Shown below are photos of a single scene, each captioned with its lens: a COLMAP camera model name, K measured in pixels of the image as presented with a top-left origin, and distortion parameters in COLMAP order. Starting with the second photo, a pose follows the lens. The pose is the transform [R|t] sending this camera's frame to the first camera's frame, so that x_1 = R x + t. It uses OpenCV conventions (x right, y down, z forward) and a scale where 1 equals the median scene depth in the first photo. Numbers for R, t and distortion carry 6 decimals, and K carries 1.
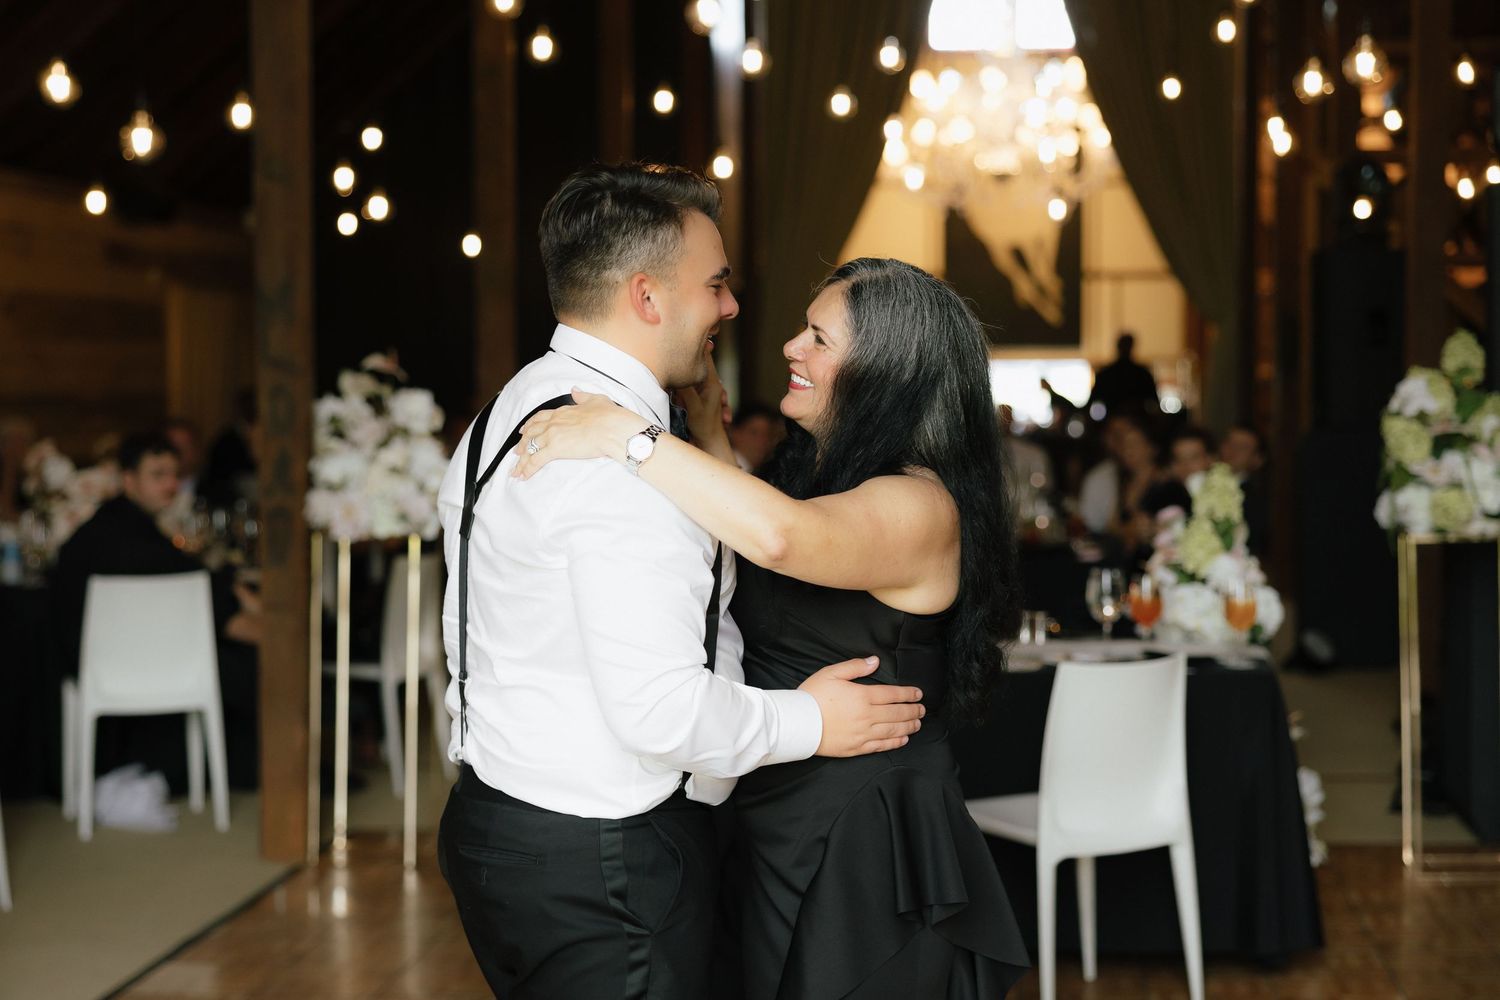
lens RADIAL K [[2551.7, 0, 879.3], [0, 2551.7, 526.2], [0, 0, 1]] dist [0.026436, -0.114047]
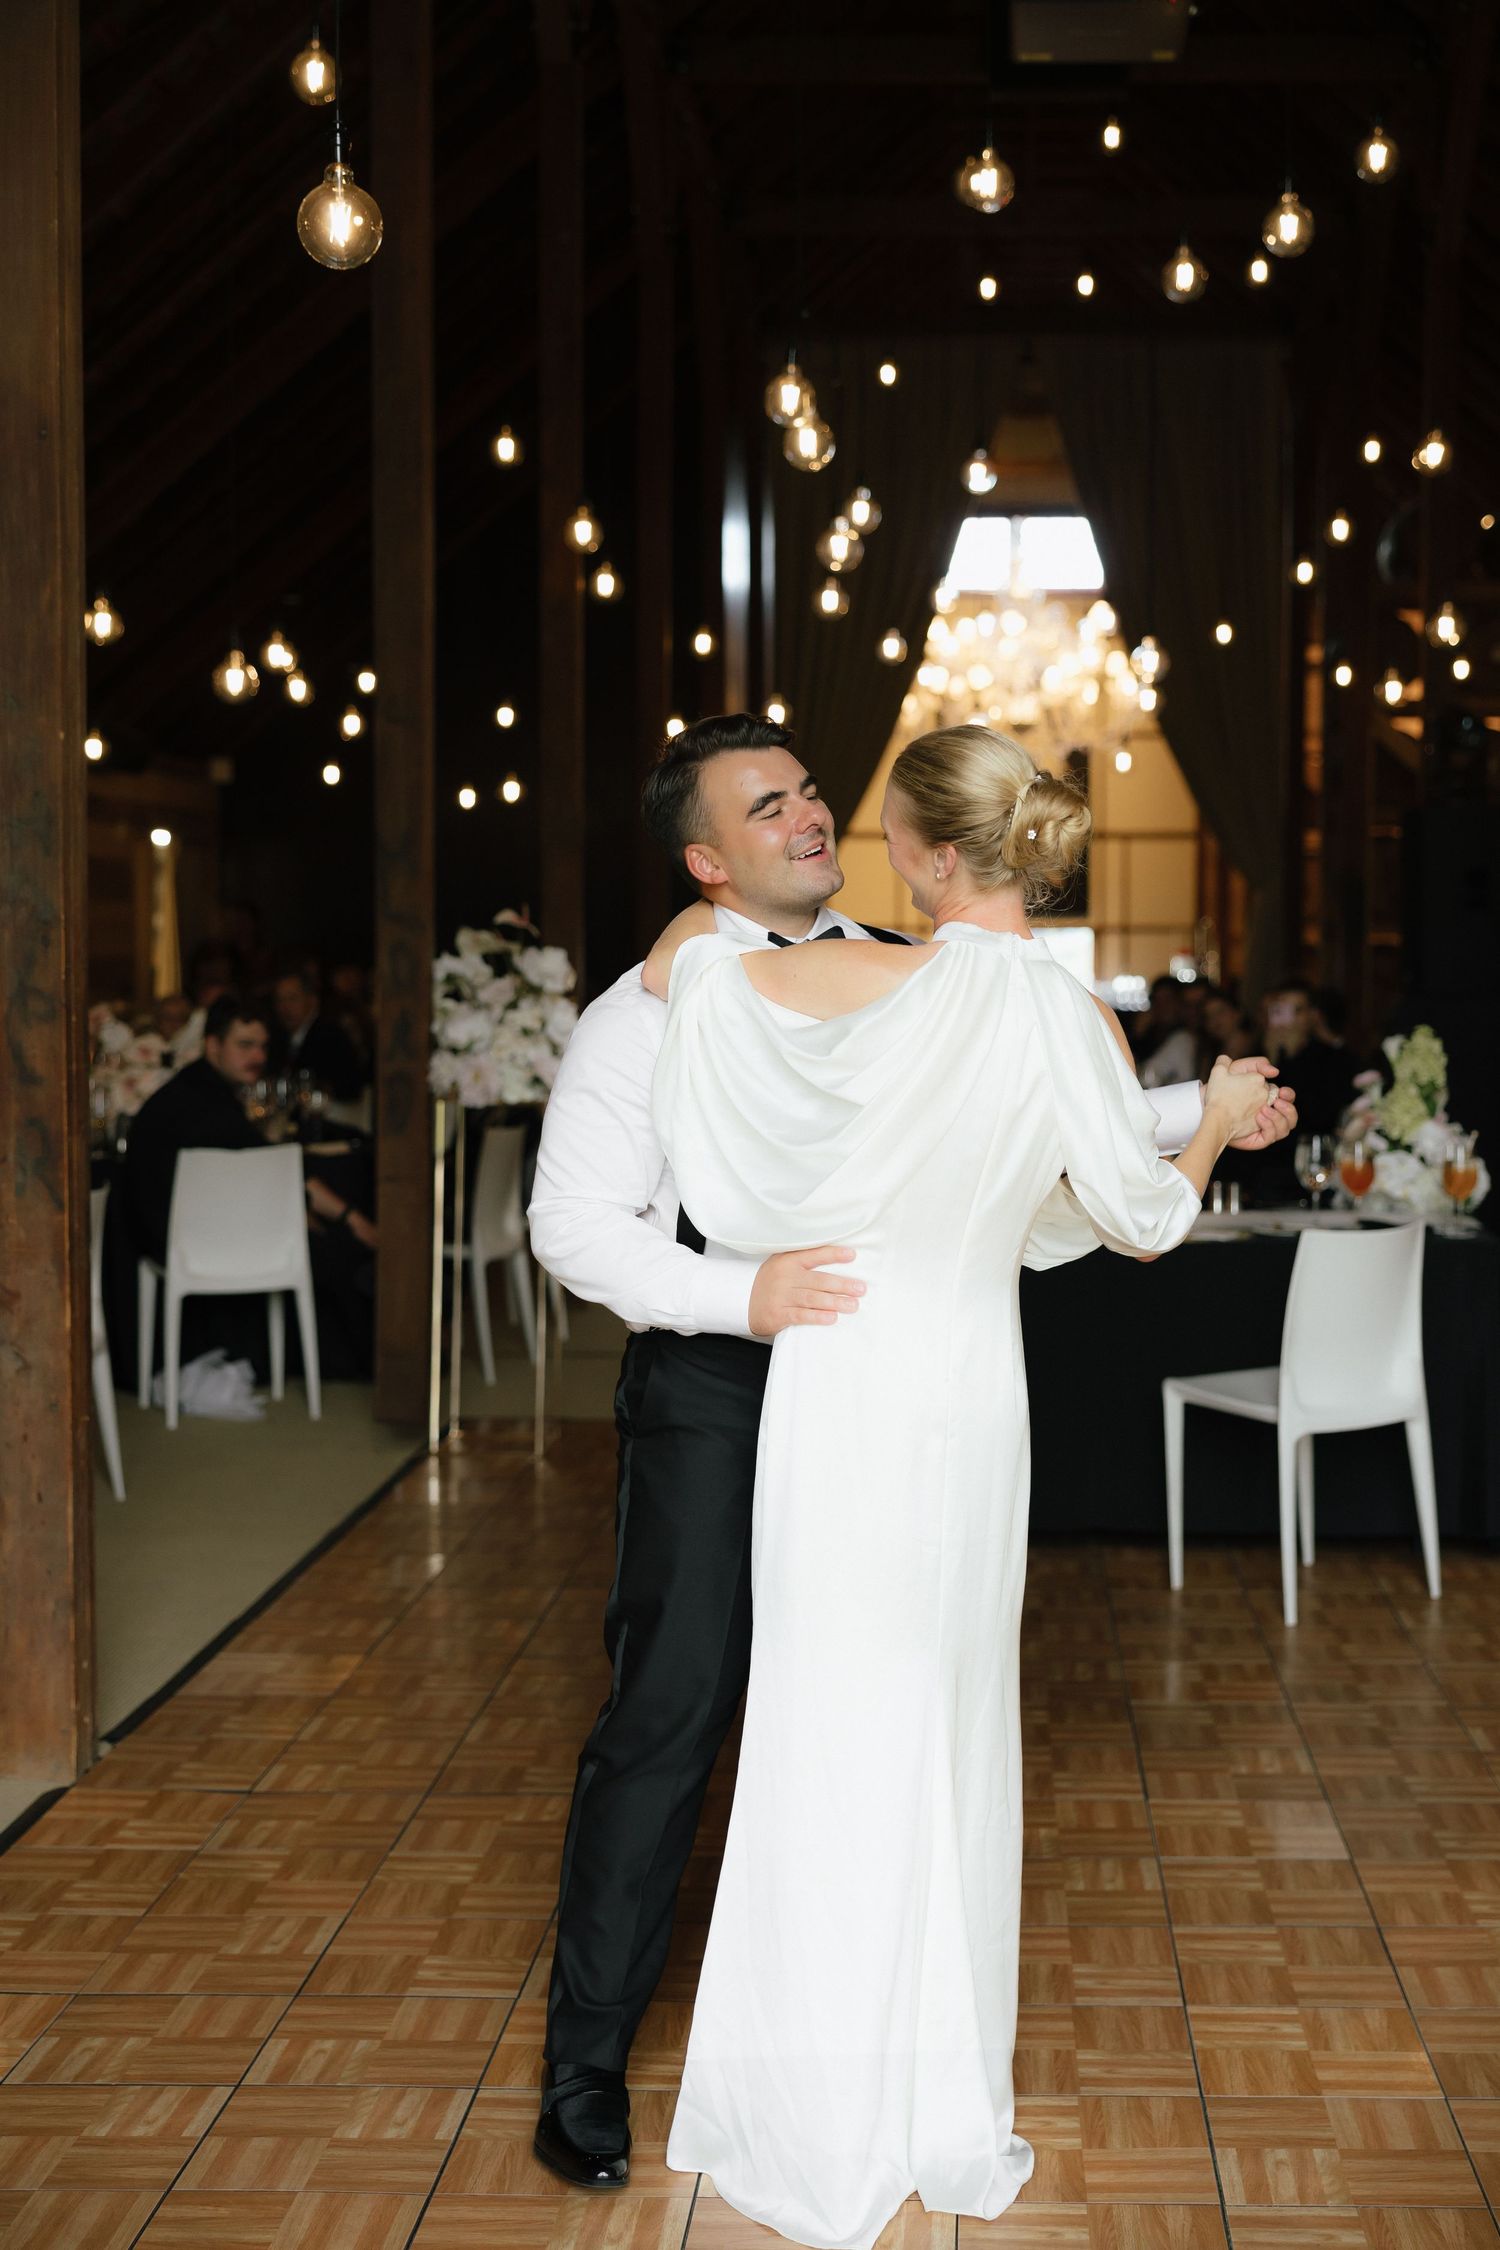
lens RADIAL K [[2794.0, 0, 906.5], [0, 2794.0, 1075.3], [0, 0, 1]] dist [-0.008660, 0.038660]
pose [[0.999374, 0.001165, 0.035361, -0.084109], [-0.000711, 0.999917, -0.012859, 0.006759], [-0.035373, 0.012826, 0.999292, -0.030101]]
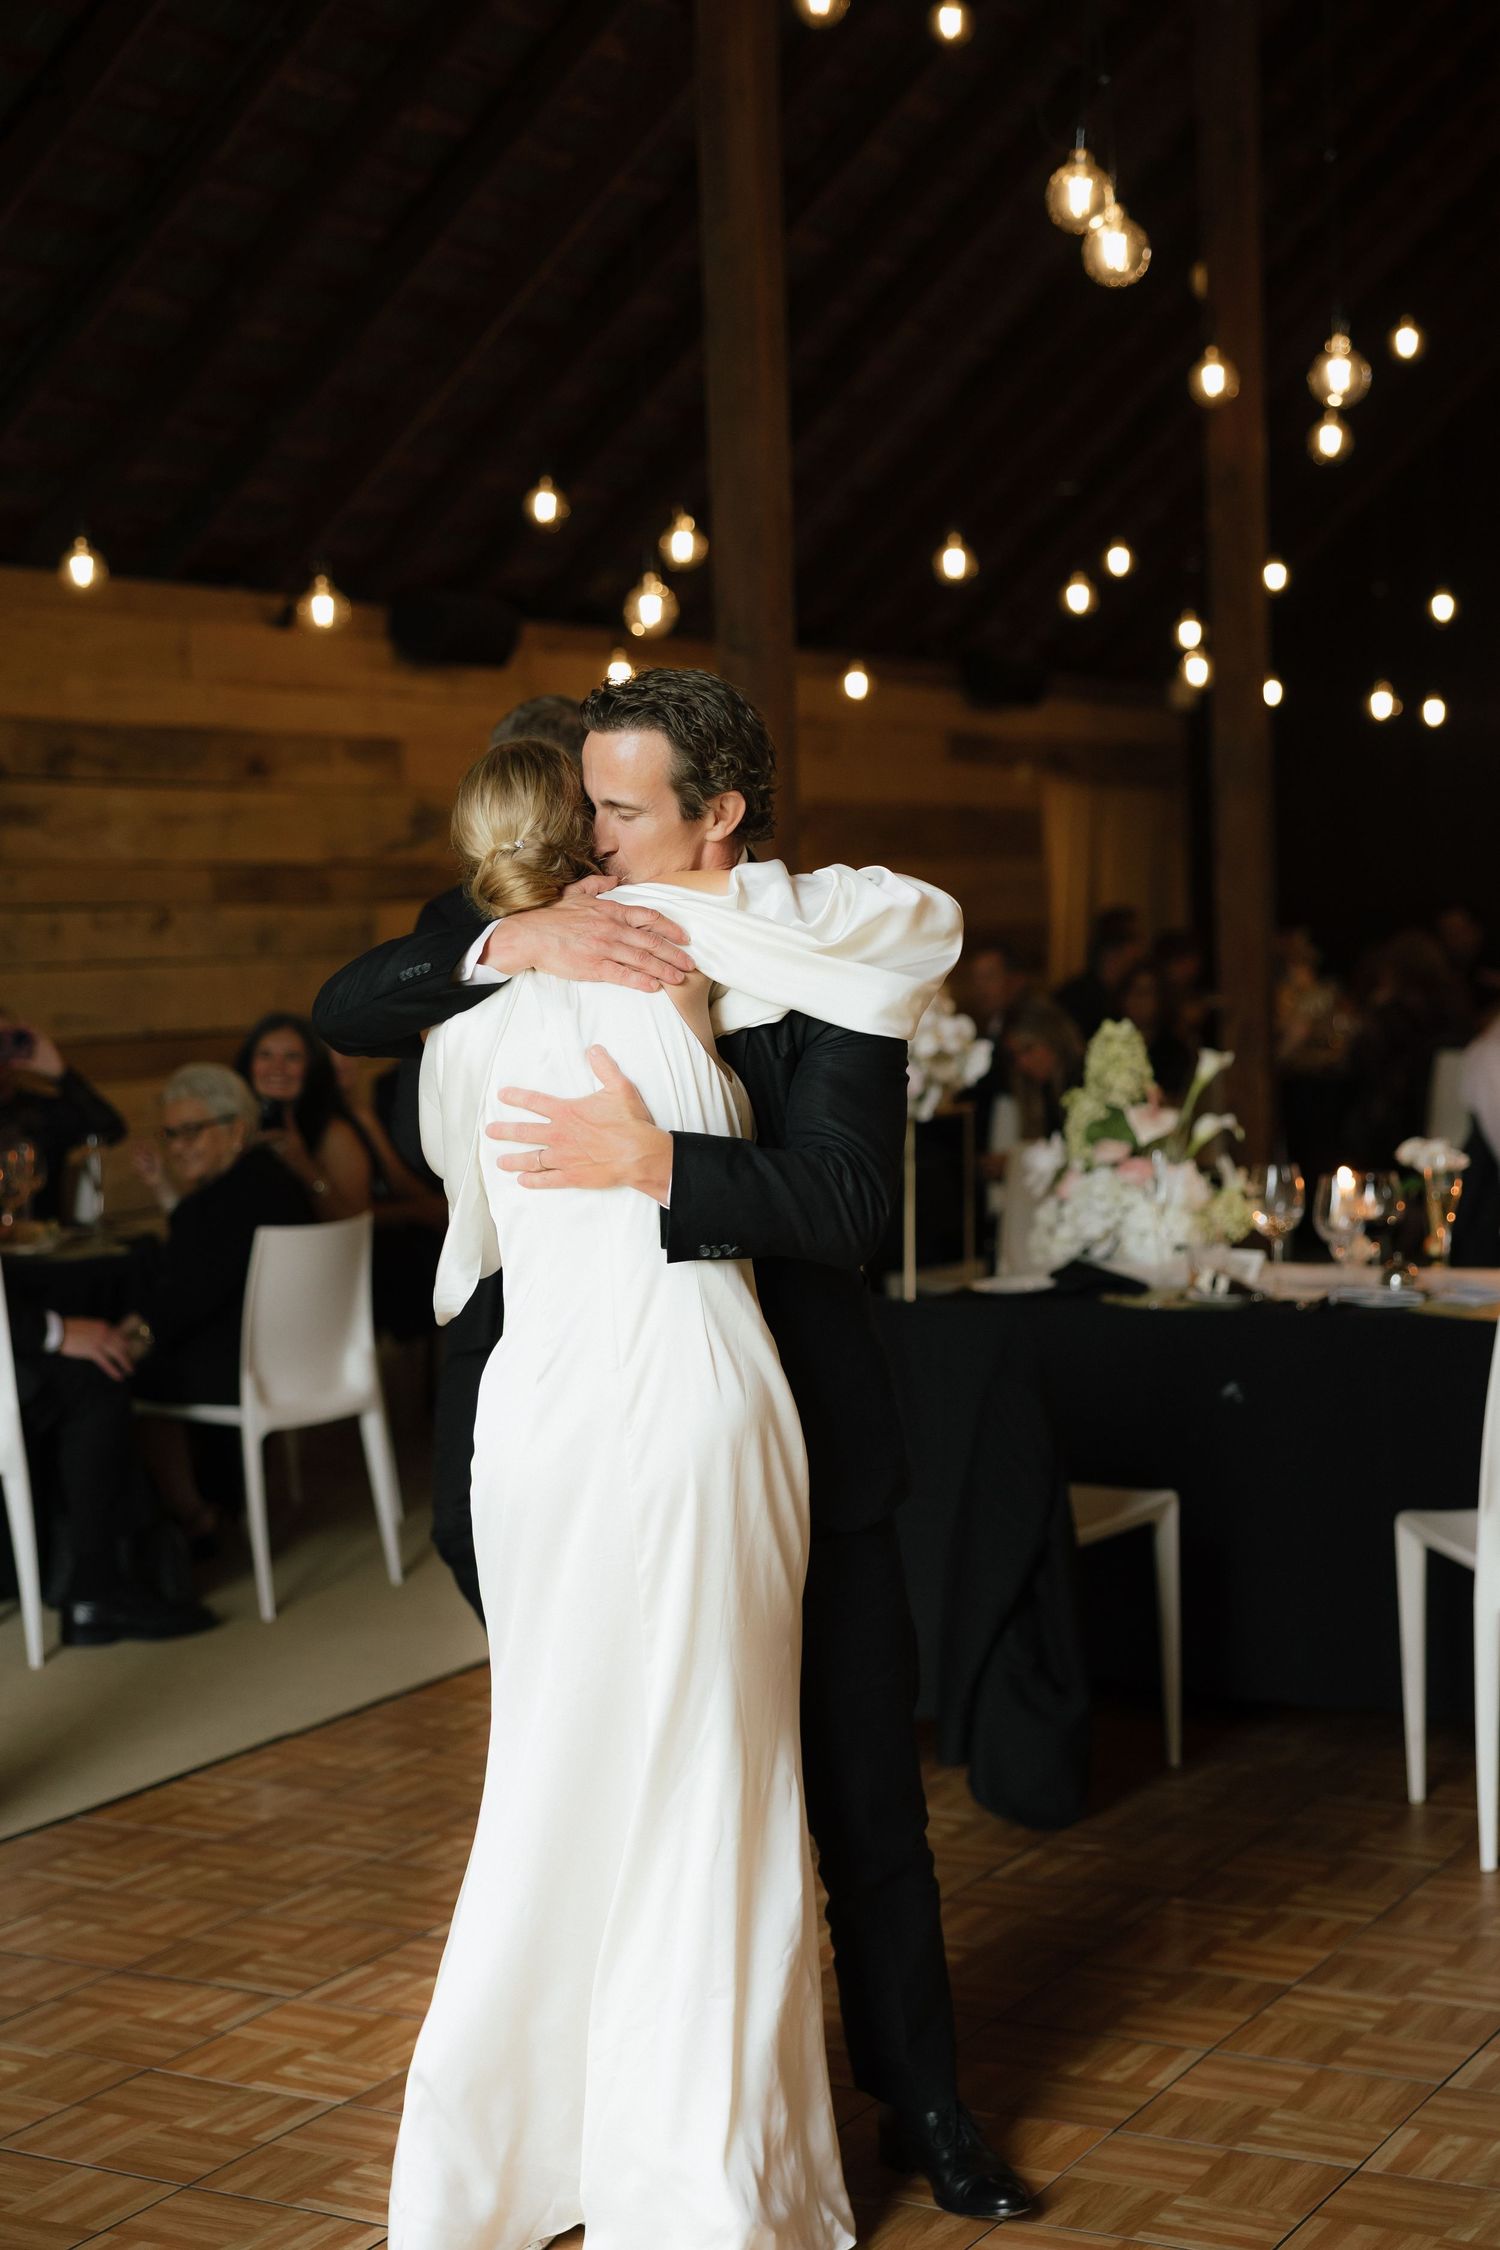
lens RADIAL K [[3387.2, 0, 758.2], [0, 3387.2, 1152.2], [0, 0, 1]] dist [0.014536, -0.051725]
pose [[0.901143, 0.004992, -0.433493, 0.204873], [0.003141, 0.999832, 0.018043, -0.003876], [0.433510, -0.017621, 0.900977, 0.082708]]
